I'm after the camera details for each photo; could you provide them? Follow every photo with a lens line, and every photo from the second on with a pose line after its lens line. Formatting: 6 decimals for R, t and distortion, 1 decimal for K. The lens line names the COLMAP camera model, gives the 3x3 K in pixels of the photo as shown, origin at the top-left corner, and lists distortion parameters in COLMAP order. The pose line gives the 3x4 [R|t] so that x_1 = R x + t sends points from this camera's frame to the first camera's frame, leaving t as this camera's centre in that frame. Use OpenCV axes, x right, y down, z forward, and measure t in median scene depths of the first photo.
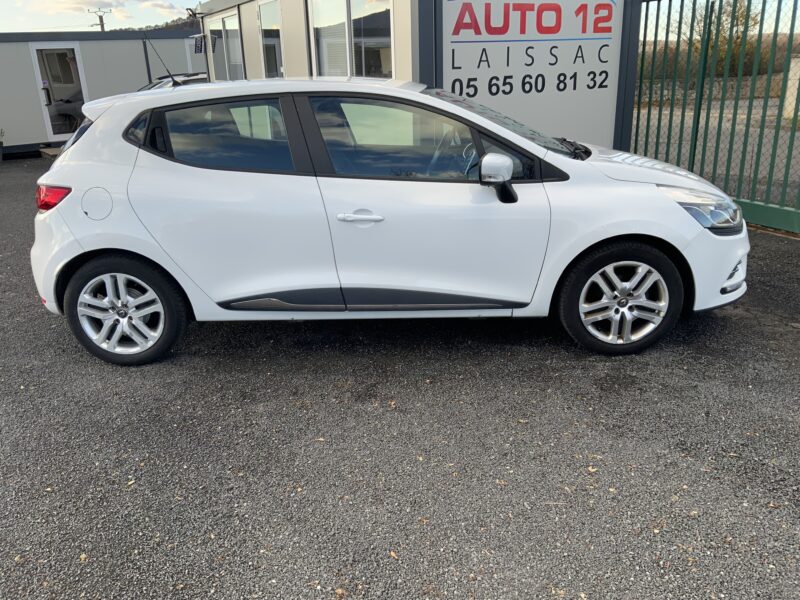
lens RADIAL K [[678.4, 0, 402.6], [0, 678.4, 305.7], [0, 0, 1]] dist [0.009524, -0.032648]
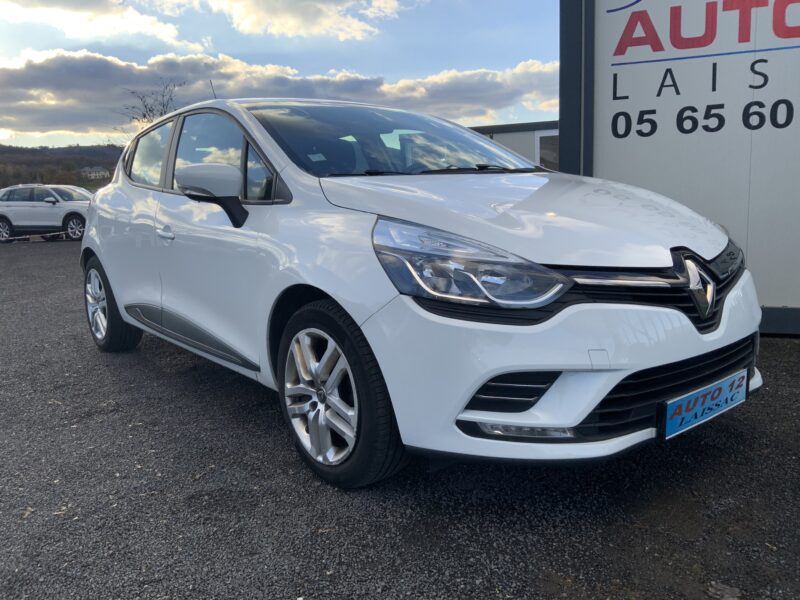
lens RADIAL K [[678.4, 0, 401.0], [0, 678.4, 295.4], [0, 0, 1]] dist [0.009524, -0.032648]
pose [[0.635169, 0.131041, -0.761176, 0.510895], [-0.242944, 0.969378, -0.035842, -0.054801], [0.733170, 0.207689, 0.647554, 0.381001]]
